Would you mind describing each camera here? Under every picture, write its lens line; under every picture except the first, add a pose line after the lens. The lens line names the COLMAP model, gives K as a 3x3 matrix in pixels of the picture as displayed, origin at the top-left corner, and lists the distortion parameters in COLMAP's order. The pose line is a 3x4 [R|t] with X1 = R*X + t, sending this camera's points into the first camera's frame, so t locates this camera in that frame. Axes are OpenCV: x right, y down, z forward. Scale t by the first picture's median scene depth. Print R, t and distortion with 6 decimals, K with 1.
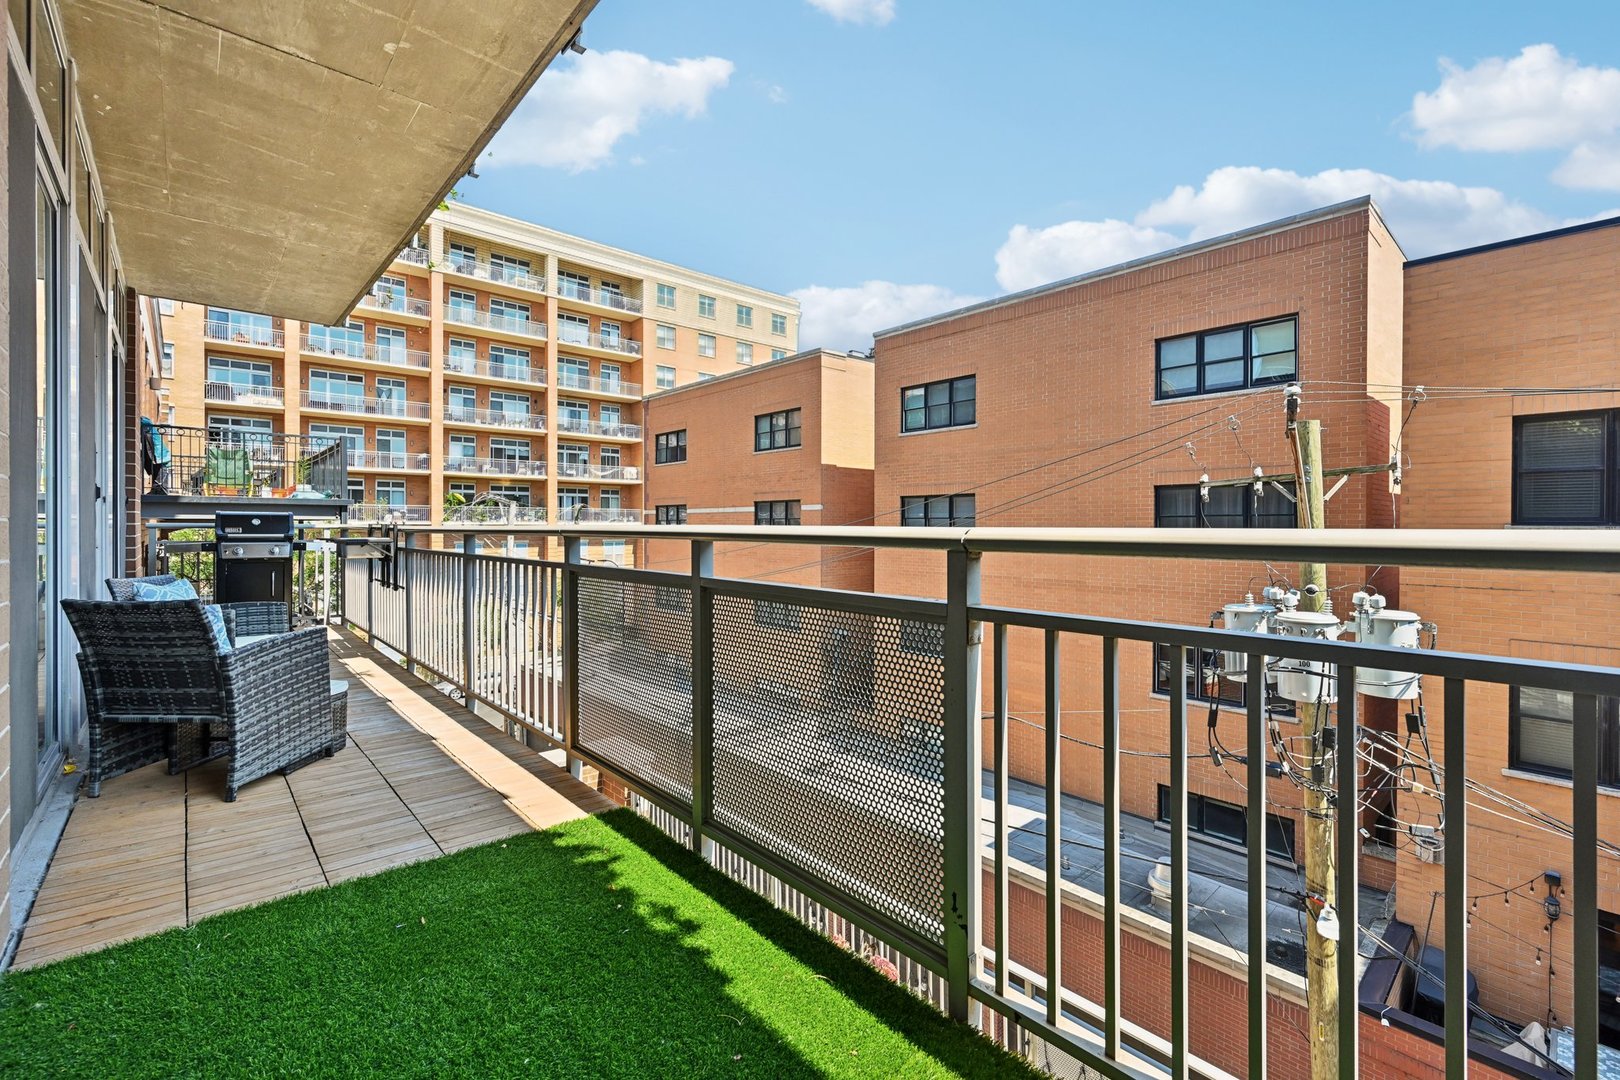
lens RADIAL K [[694.4, 0, 809.2], [0, 694.4, 532.2], [0, 0, 1]] dist [-0.002191, 0.000054]
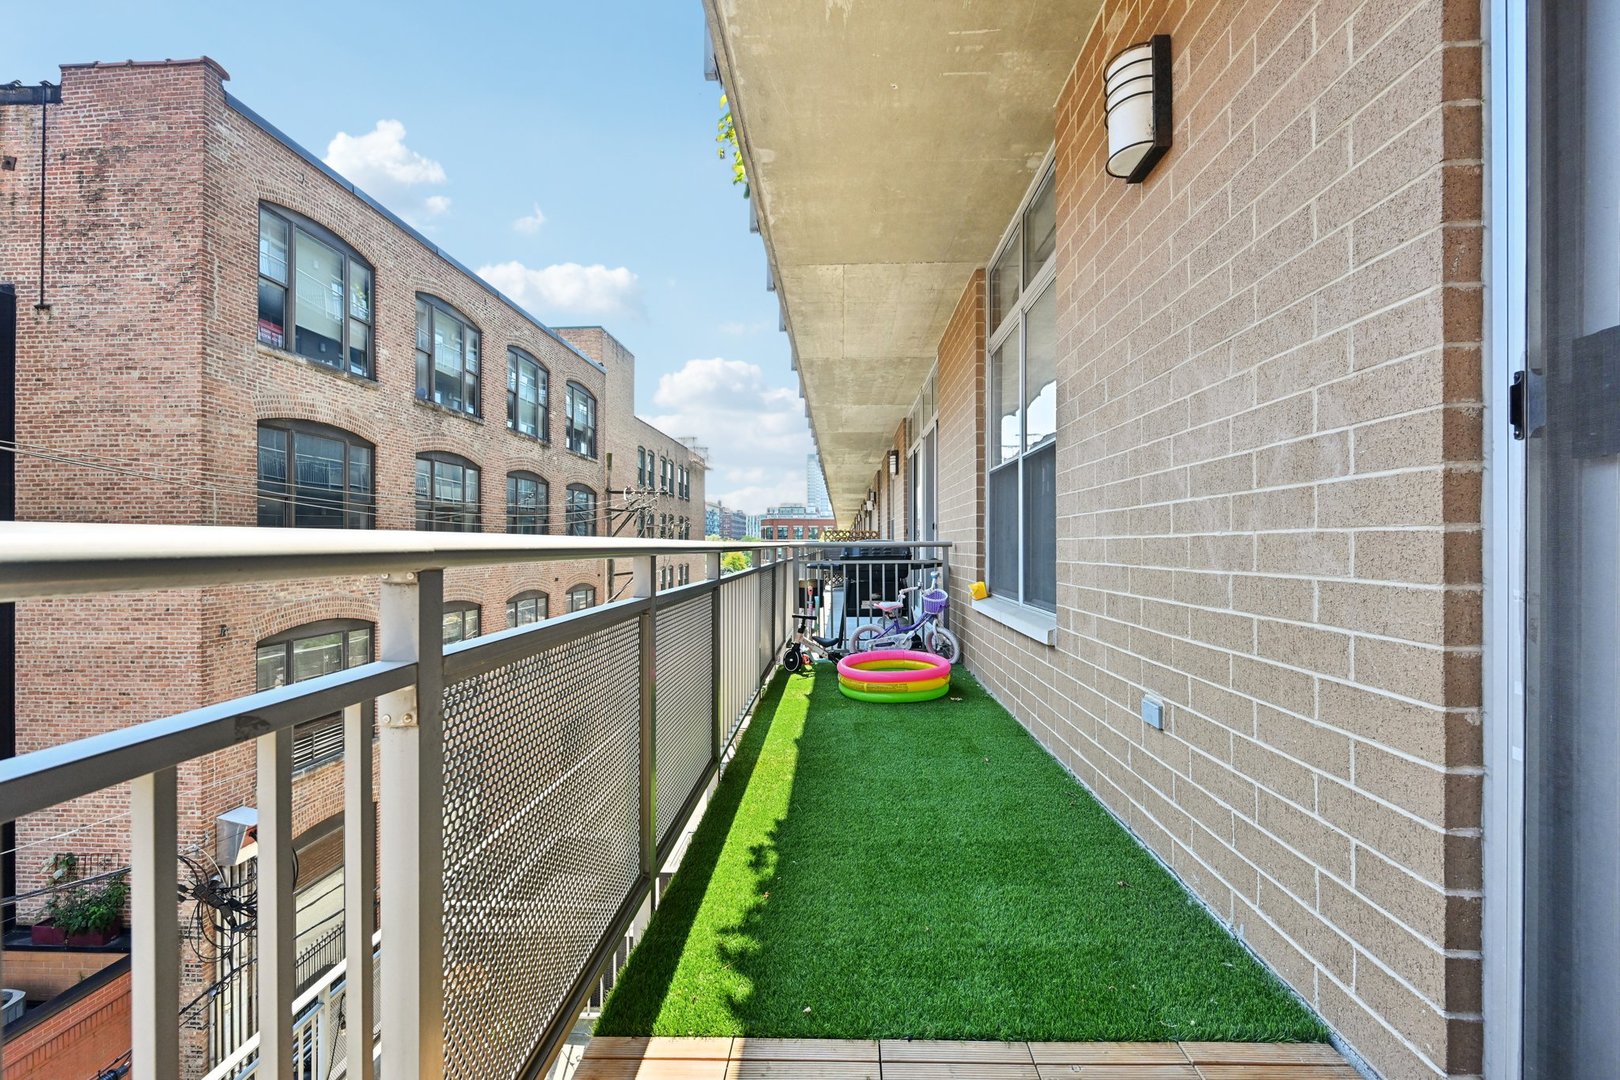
lens RADIAL K [[655.7, 0, 819.1], [0, 655.7, 546.9], [0, 0, 1]] dist [-0.000074, 0.000026]
pose [[-0.724871, 0.001908, 0.688882, -1.017818], [0.006296, 0.999973, 0.003855, -0.001957], [-0.688856, 0.007132, -0.724863, 1.666074]]
